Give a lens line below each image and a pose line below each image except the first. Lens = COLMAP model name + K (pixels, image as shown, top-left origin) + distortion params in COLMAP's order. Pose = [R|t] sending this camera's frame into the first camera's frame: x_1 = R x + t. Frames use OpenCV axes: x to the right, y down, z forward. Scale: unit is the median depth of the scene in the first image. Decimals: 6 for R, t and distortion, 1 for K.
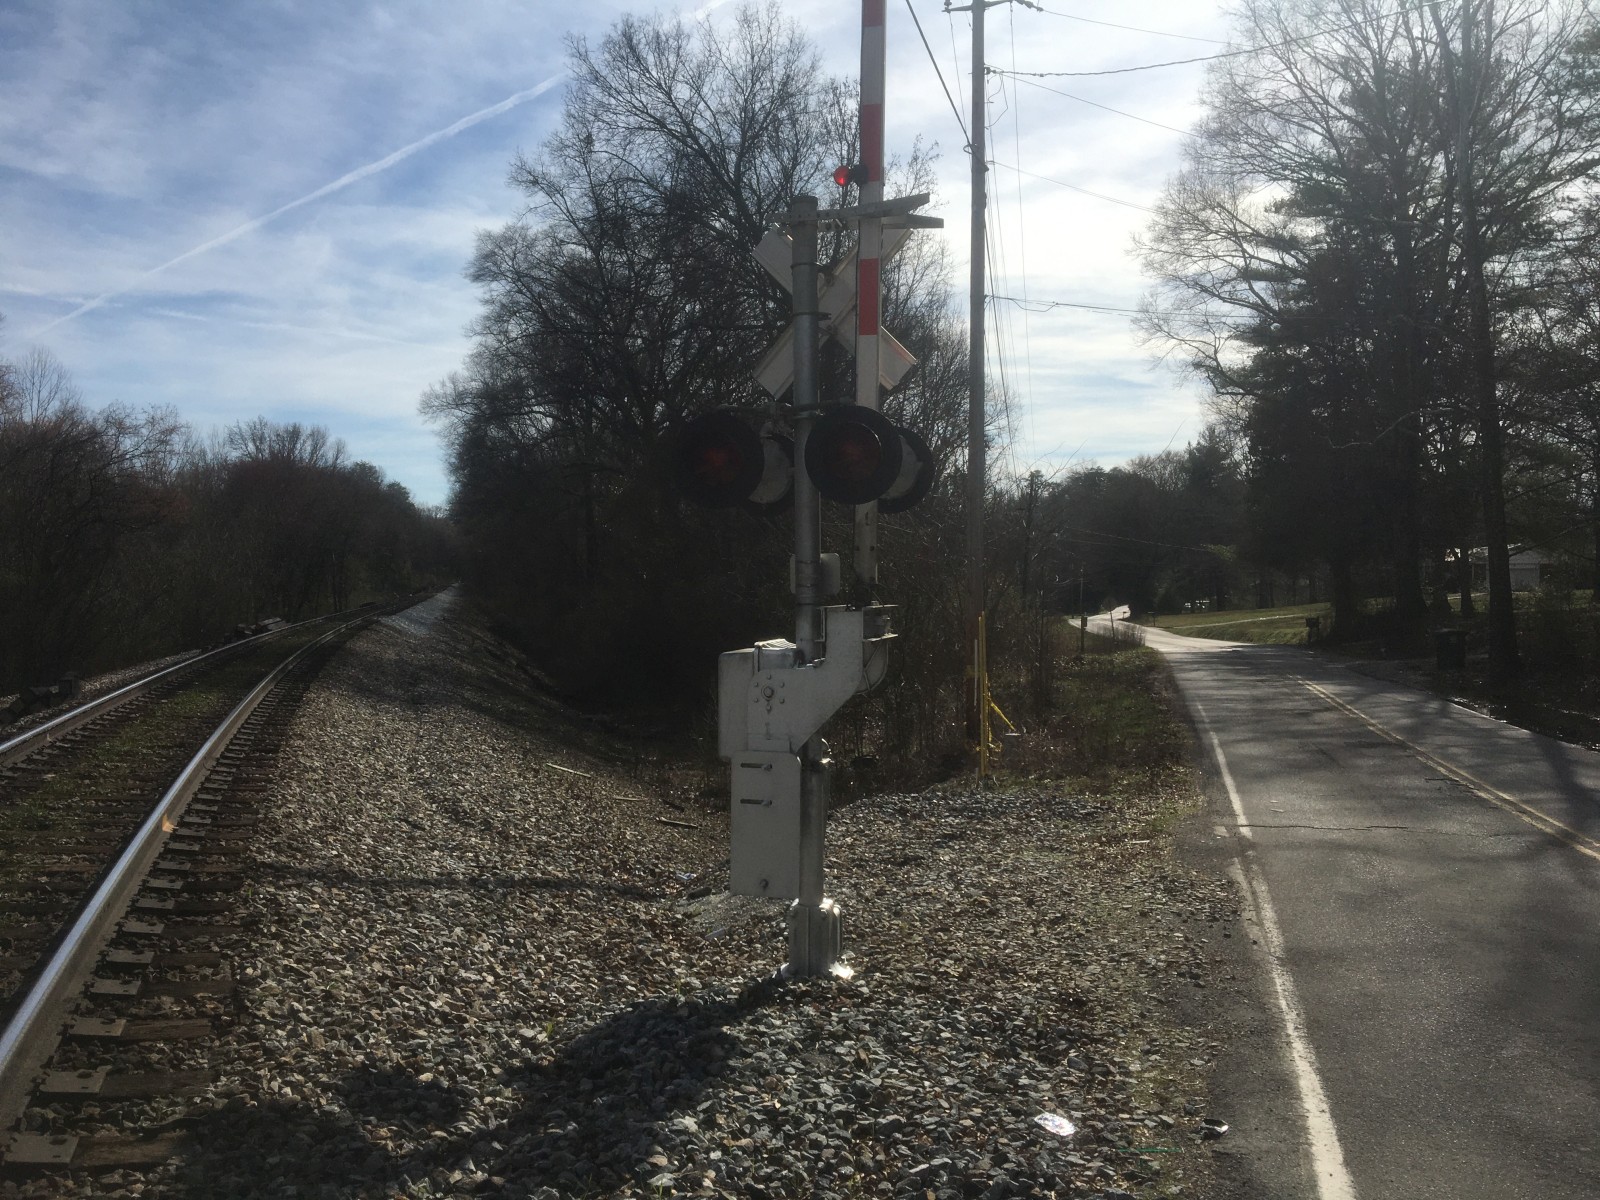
lens RADIAL K [[1351.3, 0, 763.1], [0, 1351.3, 610.0], [0, 0, 1]] dist [0.096009, -0.171783]
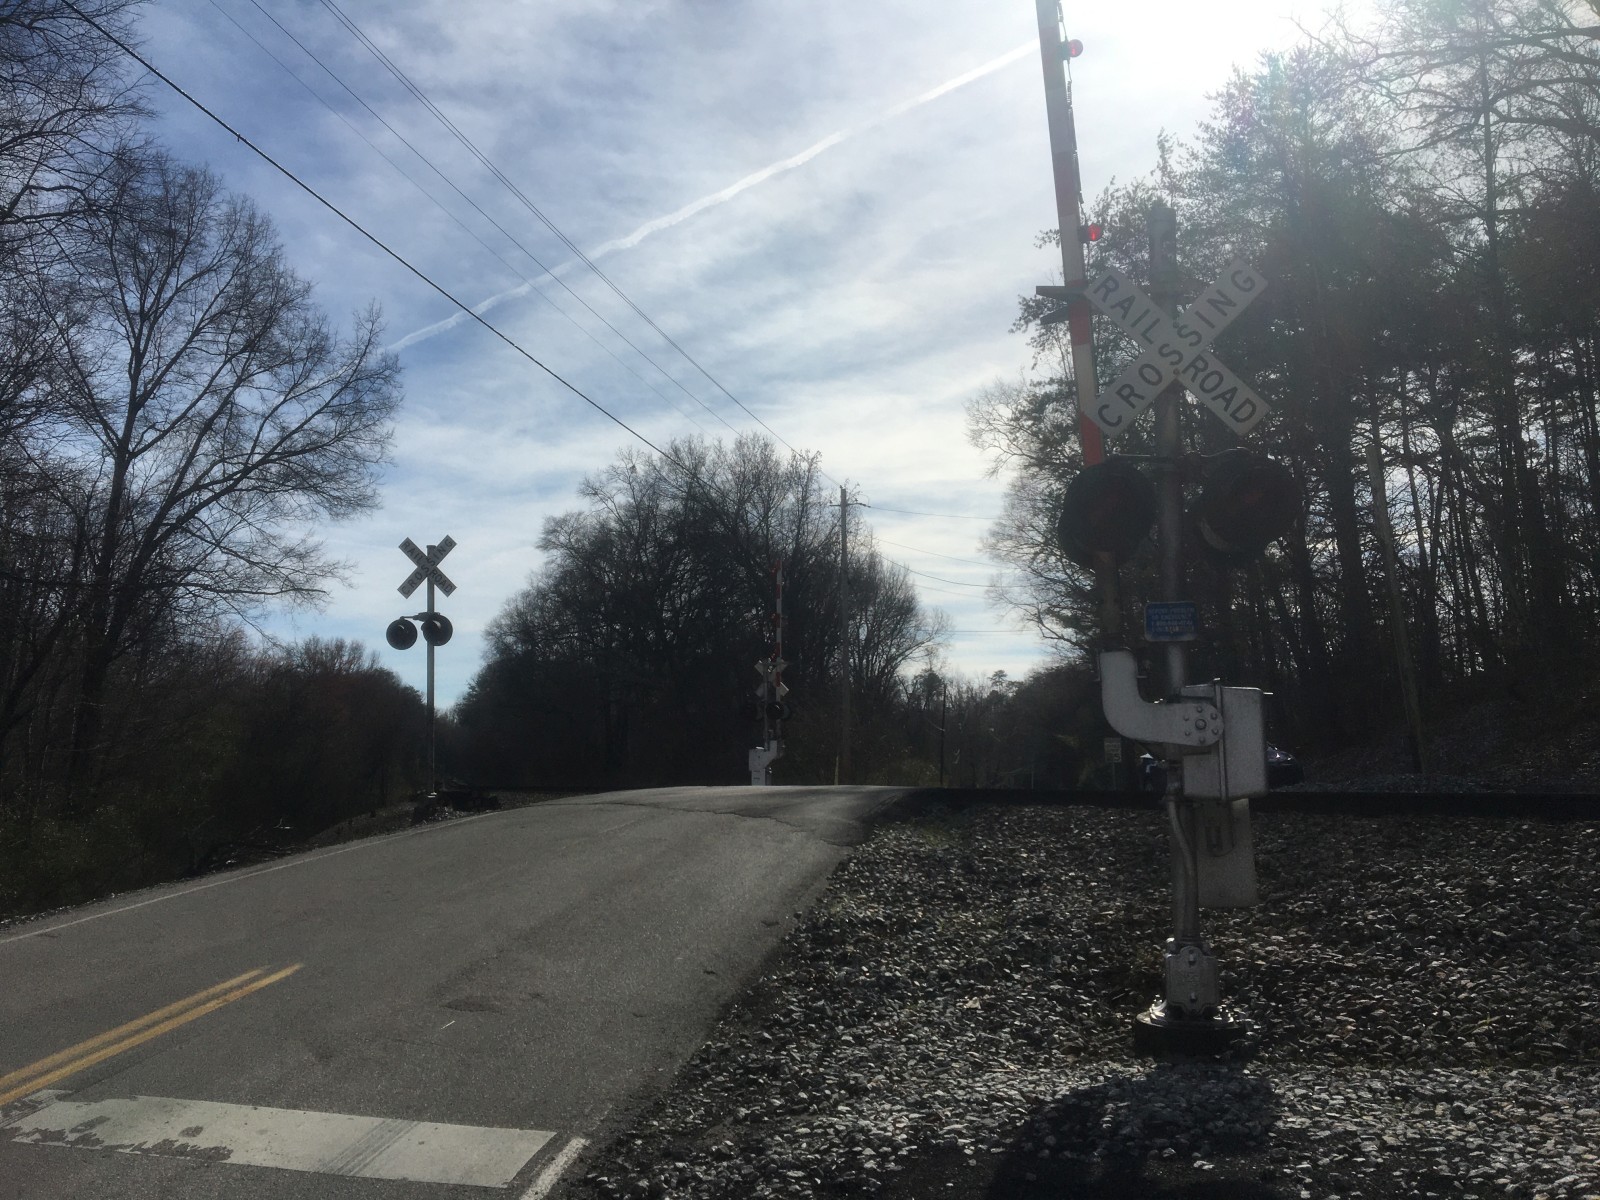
lens RADIAL K [[1351.3, 0, 763.1], [0, 1351.3, 610.0], [0, 0, 1]] dist [0.096009, -0.171783]
pose [[0.999895, -0.005083, 0.013593, -0.011476], [0.007001, 0.989410, -0.144976, 0.062002], [-0.012712, 0.145056, 0.989342, -1.019203]]
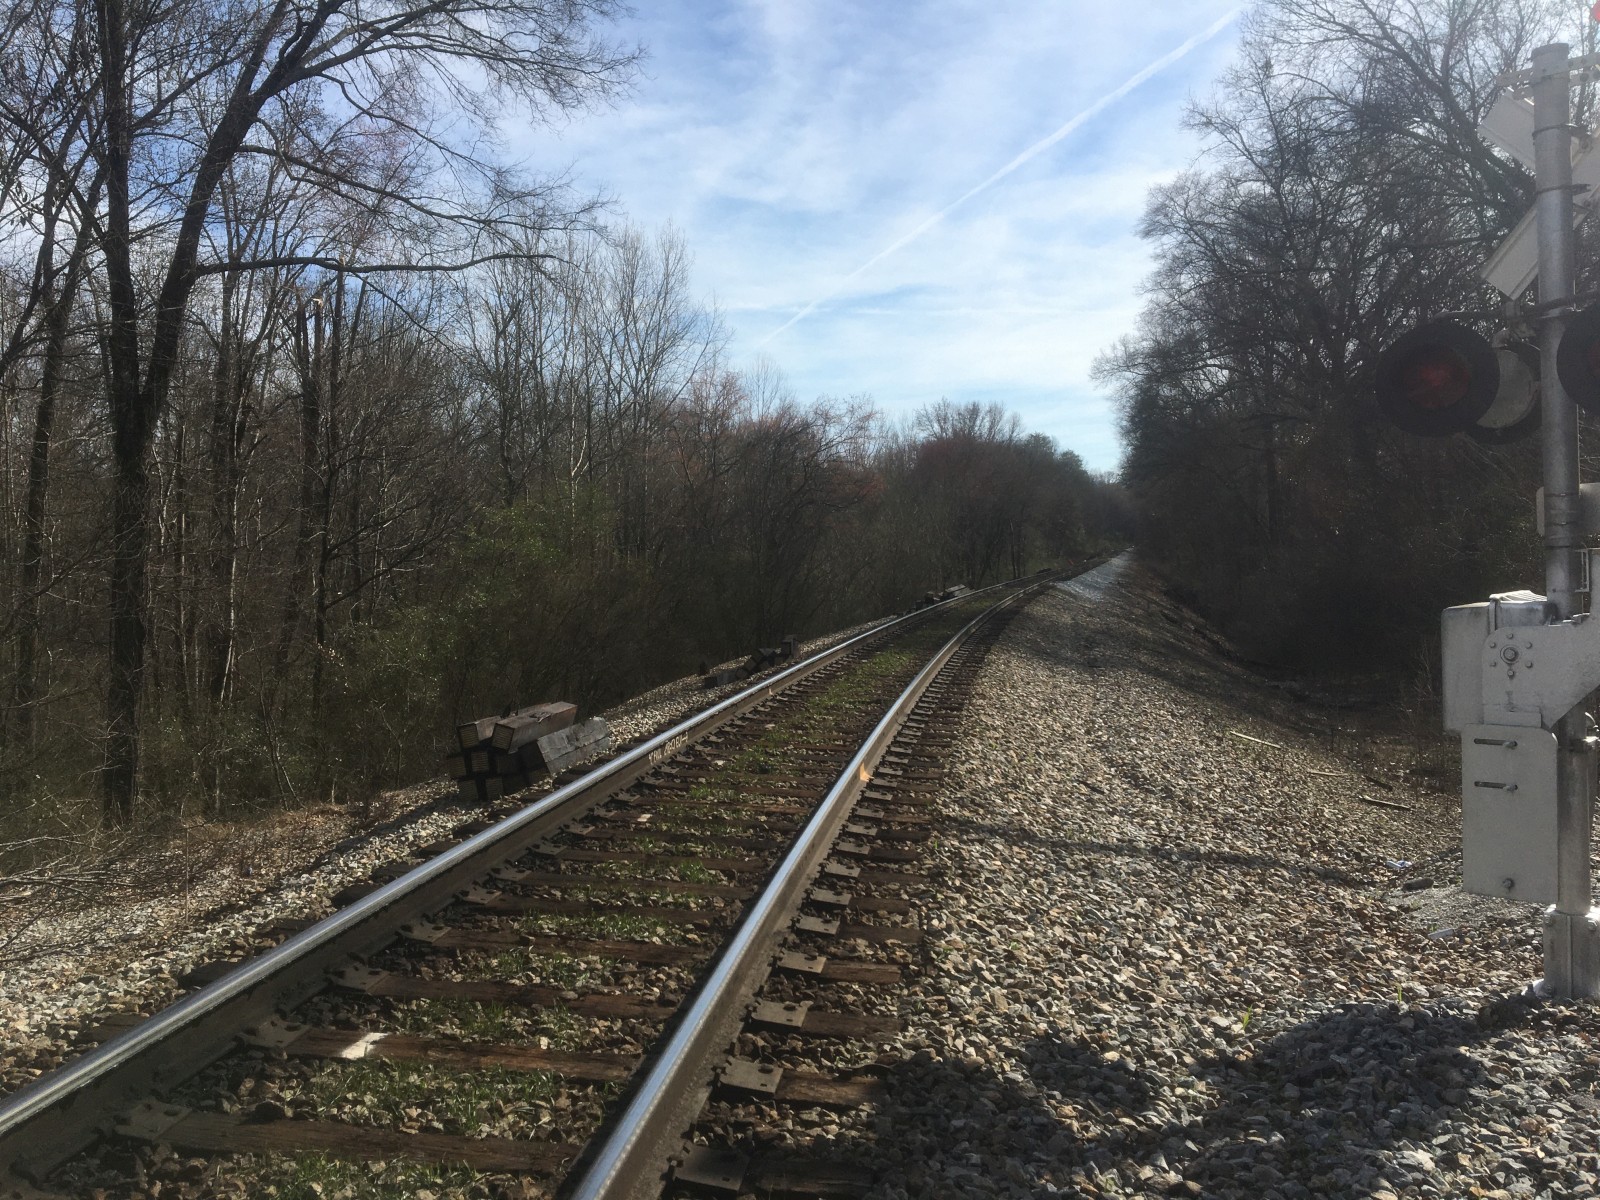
lens RADIAL K [[1336.8, 0, 788.1], [0, 1336.8, 581.0], [0, 0, 1]] dist [0.083672, -0.128432]
pose [[0.890446, -0.018806, -0.454700, -0.009258], [0.020454, 0.999790, -0.001296, 0.006079], [0.454629, -0.008146, 0.890644, 0.042746]]
